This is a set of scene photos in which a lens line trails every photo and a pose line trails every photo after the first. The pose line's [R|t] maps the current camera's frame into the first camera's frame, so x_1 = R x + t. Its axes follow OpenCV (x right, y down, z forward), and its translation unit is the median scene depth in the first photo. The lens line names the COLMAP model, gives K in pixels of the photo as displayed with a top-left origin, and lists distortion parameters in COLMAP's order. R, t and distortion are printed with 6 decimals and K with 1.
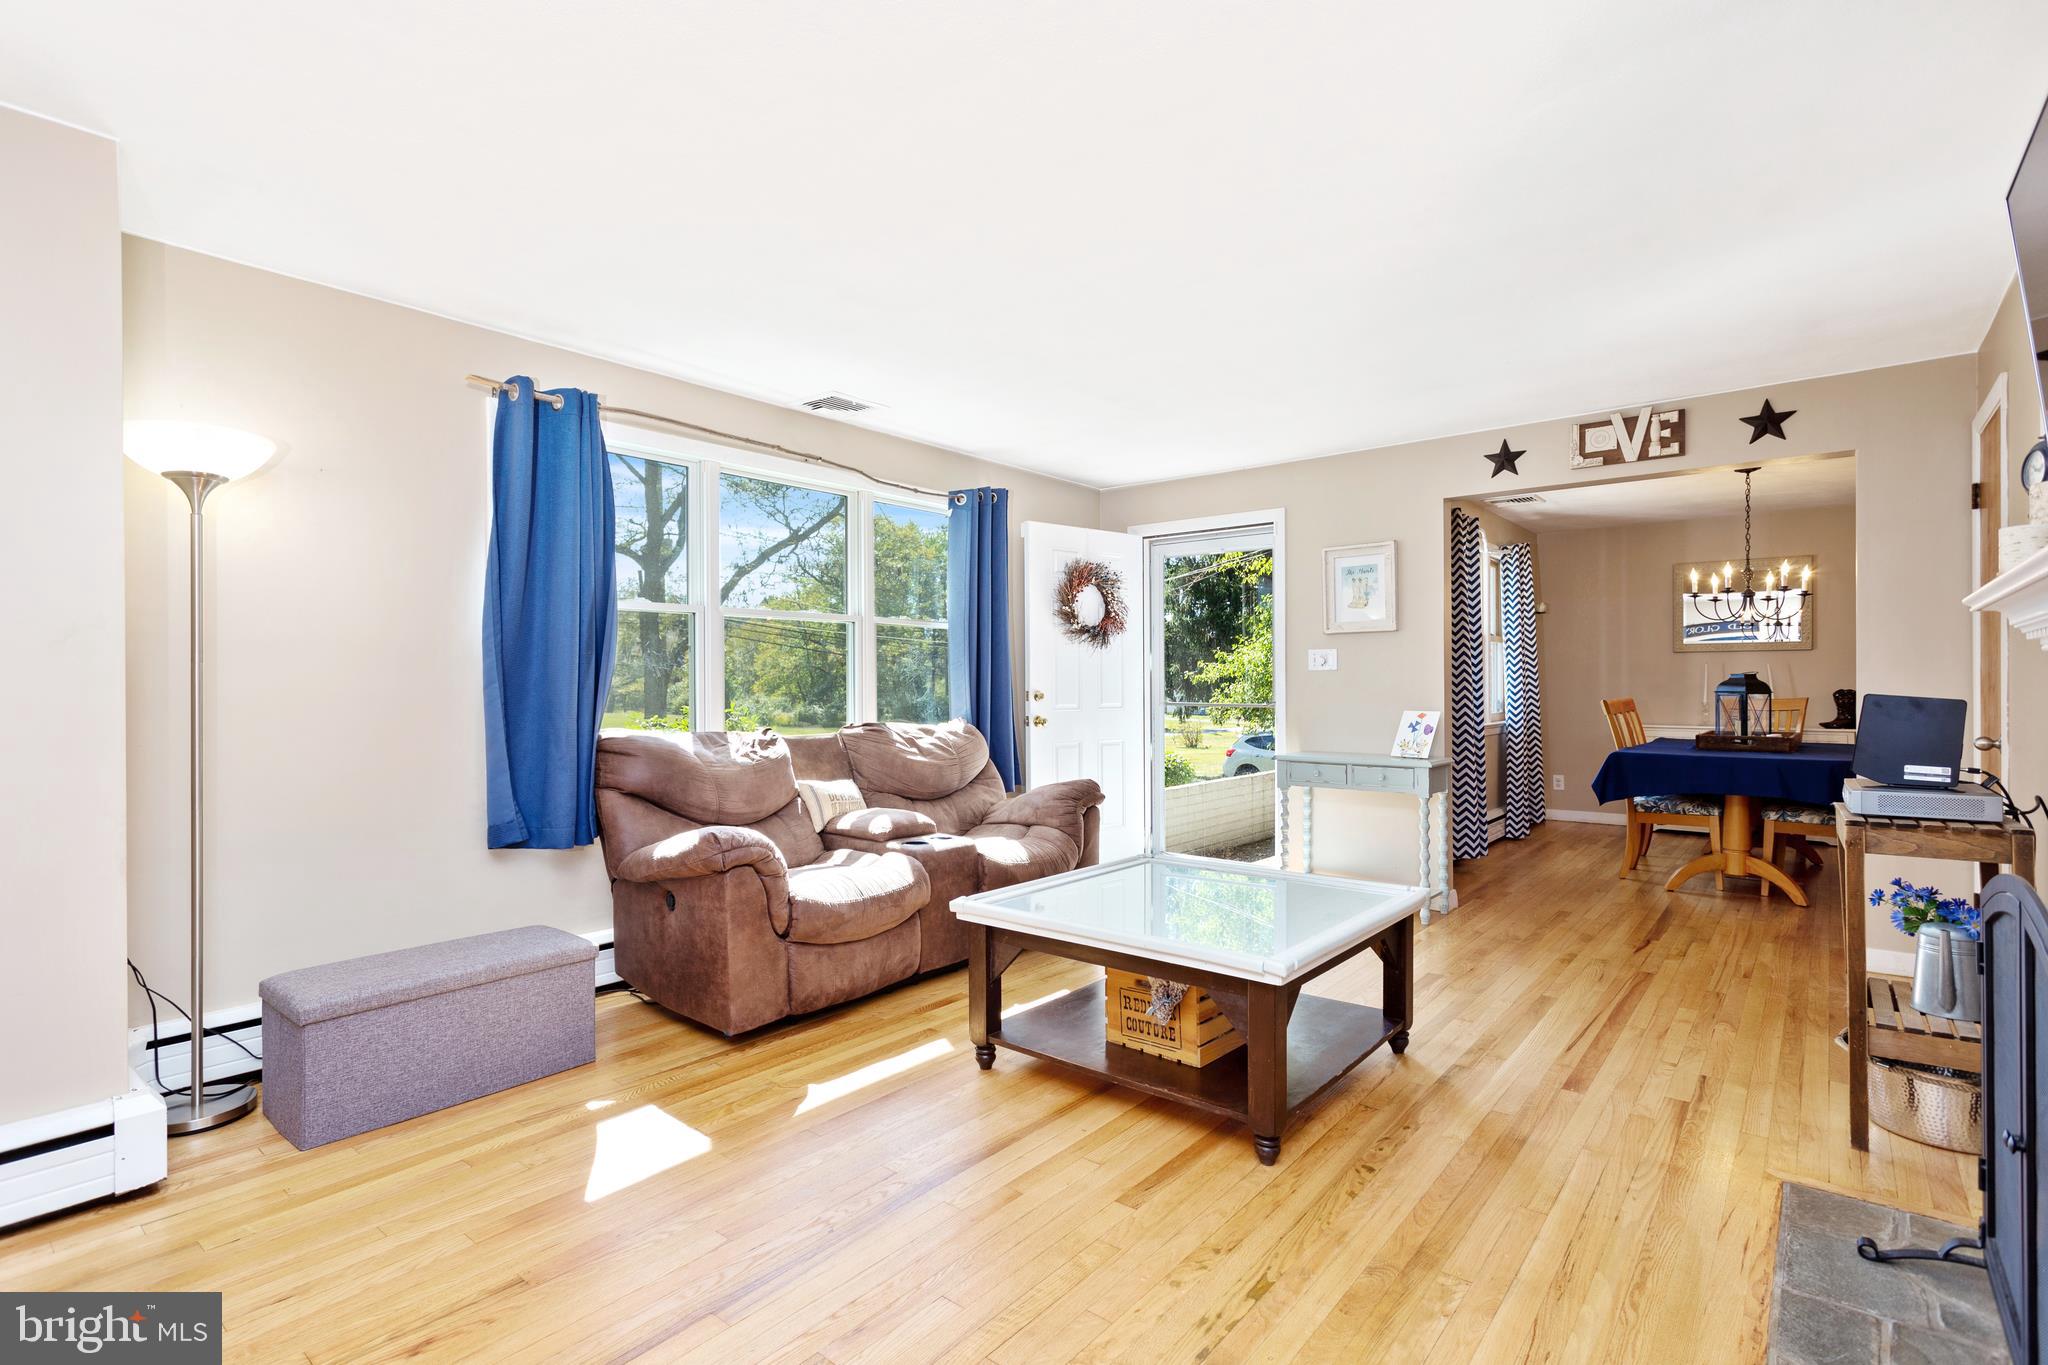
lens RADIAL K [[981.3, 0, 1020.4], [0, 981.3, 665.4], [0, 0, 1]] dist [0.003514, 0.001352]
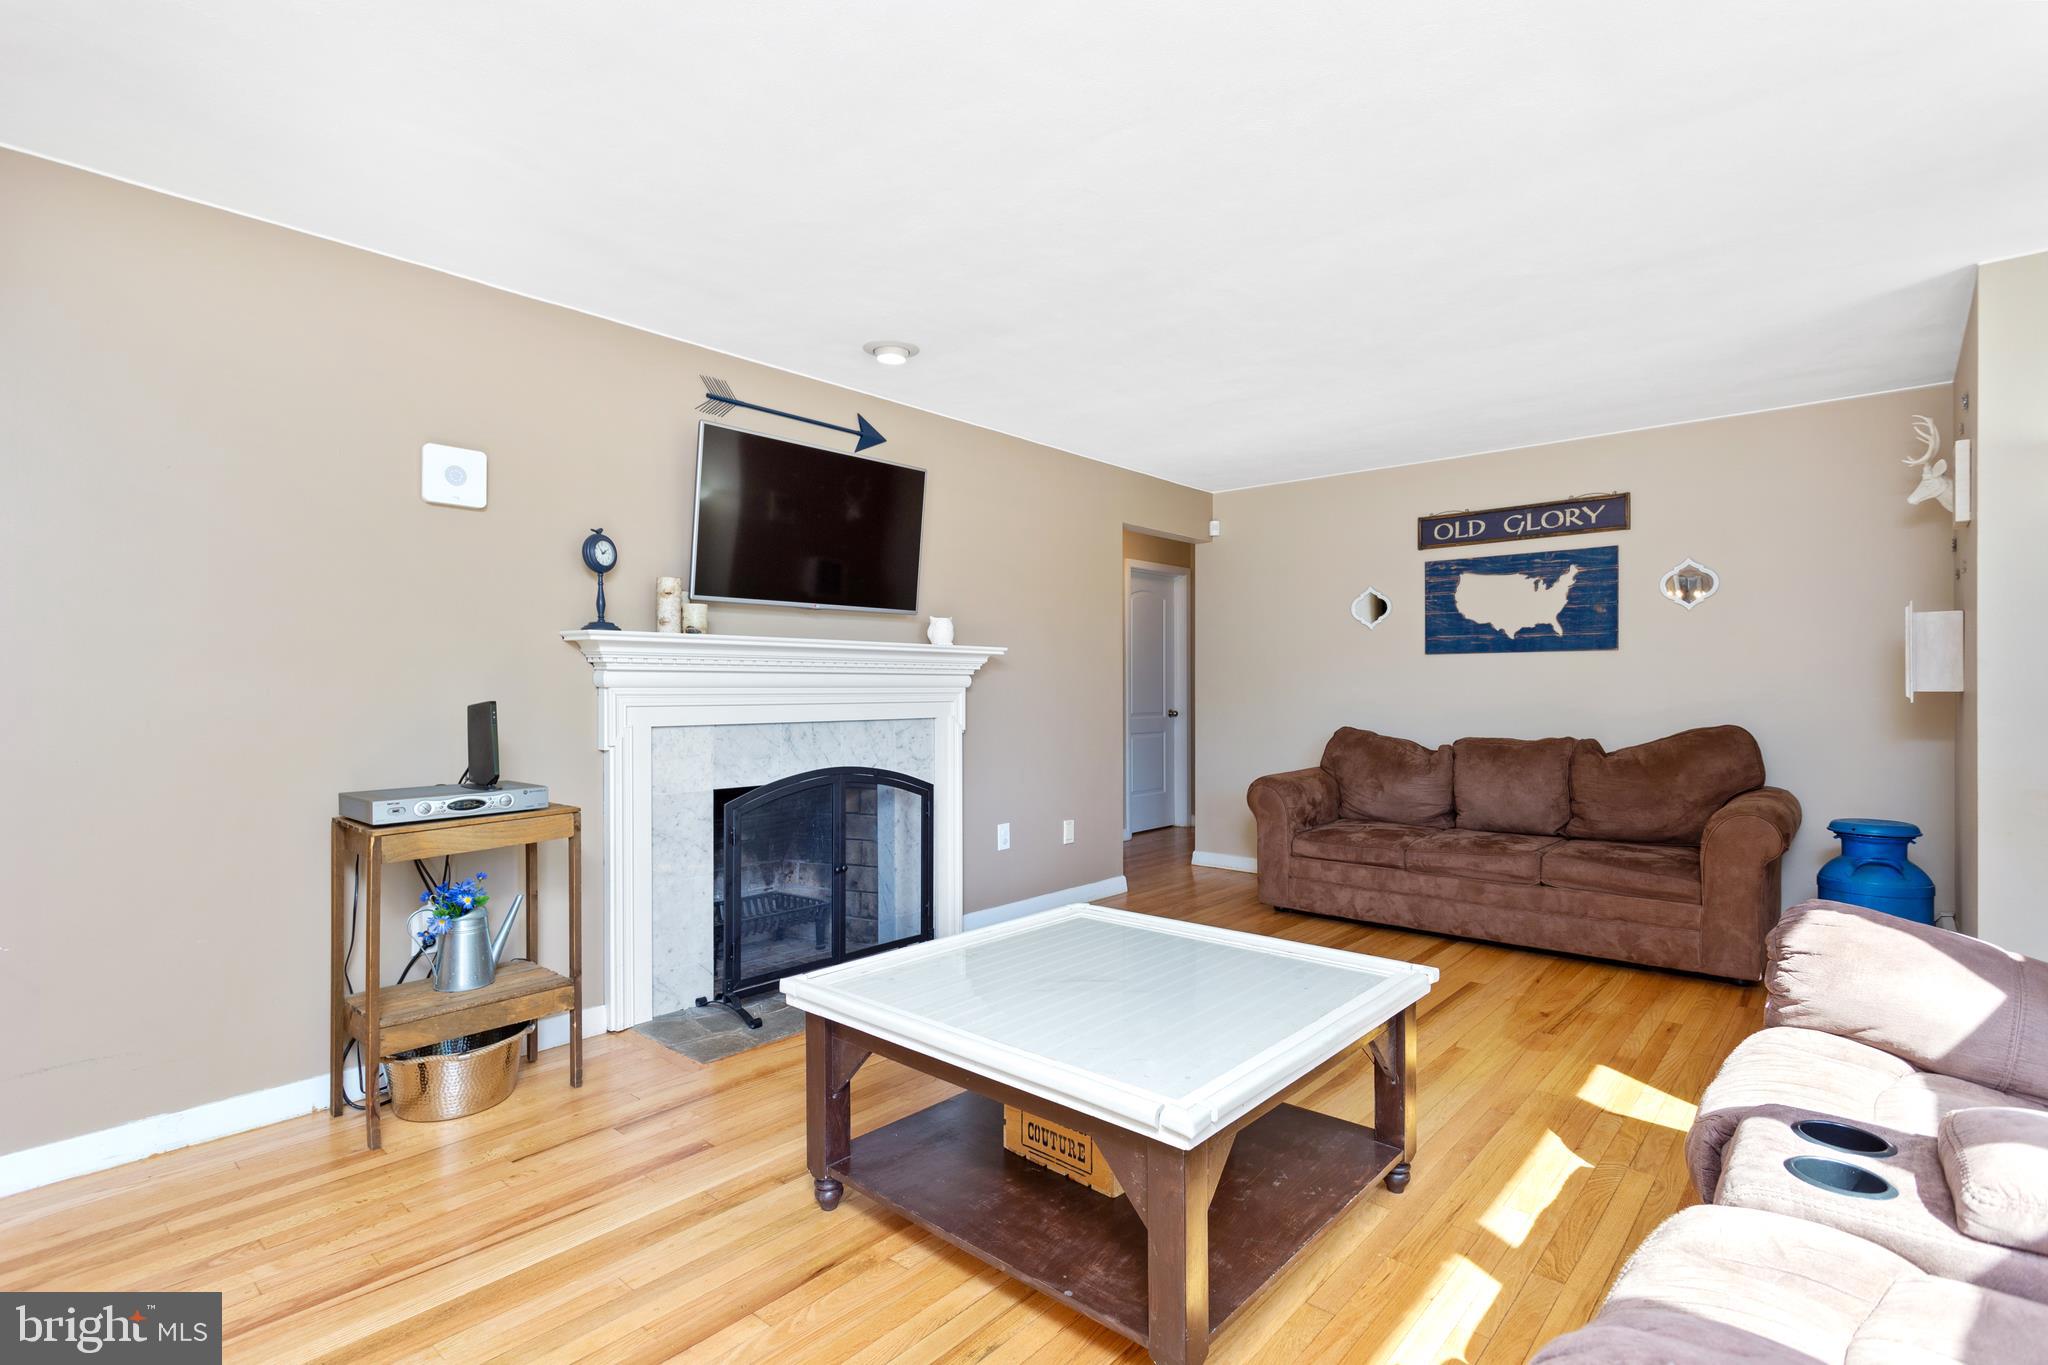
lens RADIAL K [[981.3, 0, 1020.4], [0, 981.3, 665.4], [0, 0, 1]] dist [0.003514, 0.001352]
pose [[-0.999053, 0.006033, 0.043084, 0.146463], [0.004309, 0.999191, -0.039986, 0.020154], [-0.043291, -0.039762, -0.998271, 1.171176]]
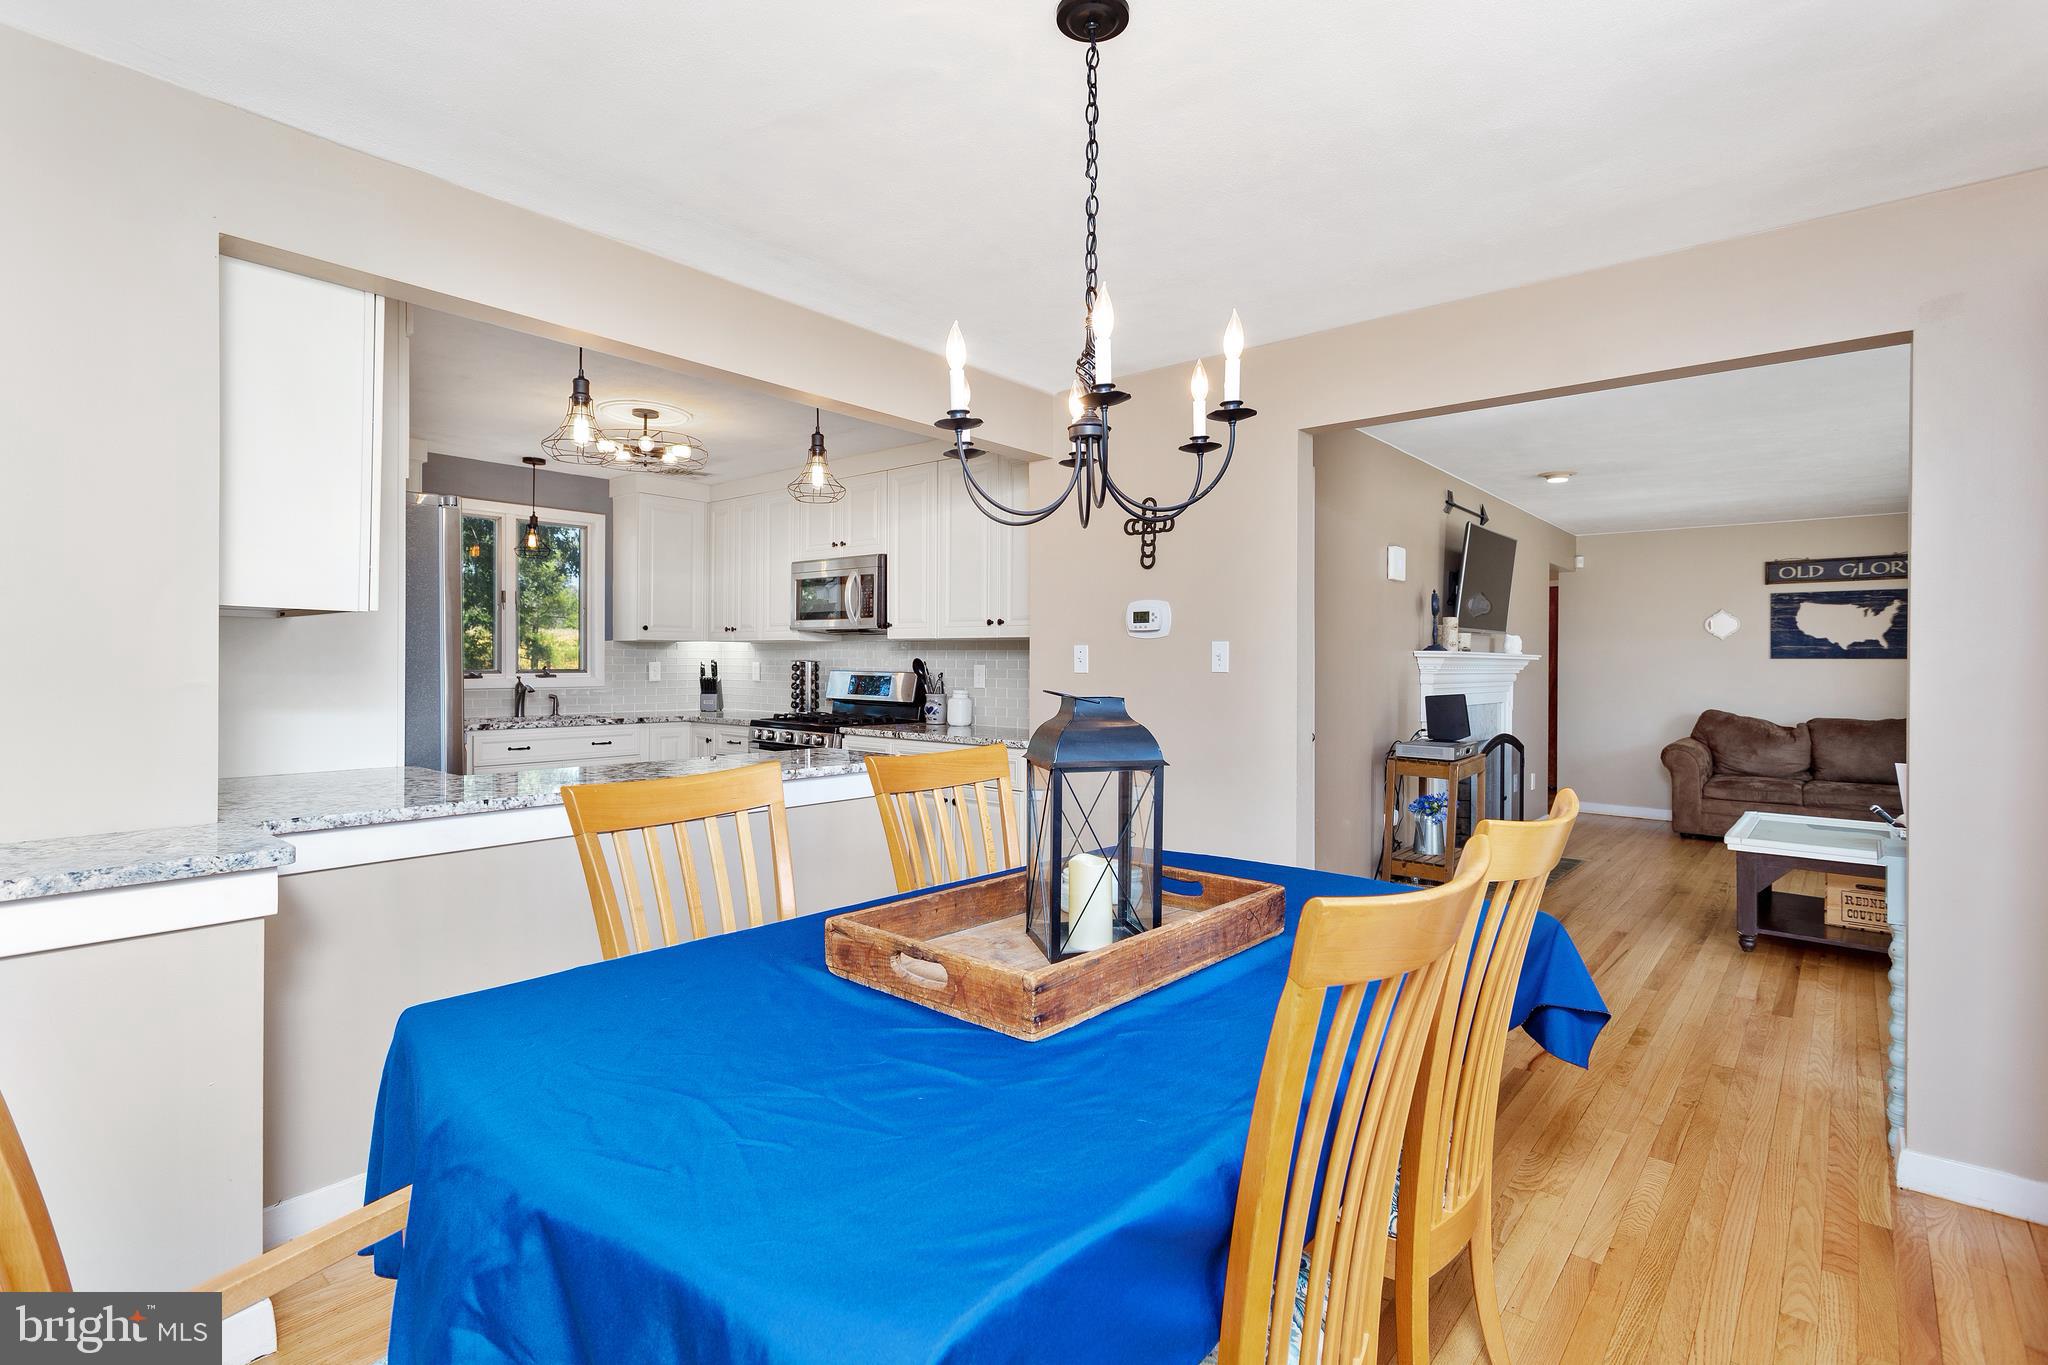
lens RADIAL K [[981.3, 0, 1020.4], [0, 981.3, 665.4], [0, 0, 1]] dist [0.003514, 0.001352]
pose [[-0.999809, -0.001323, 0.019474, 0.960588], [-0.001675, 0.999836, -0.018047, 0.004793], [-0.019447, -0.018076, -0.999647, 1.673390]]
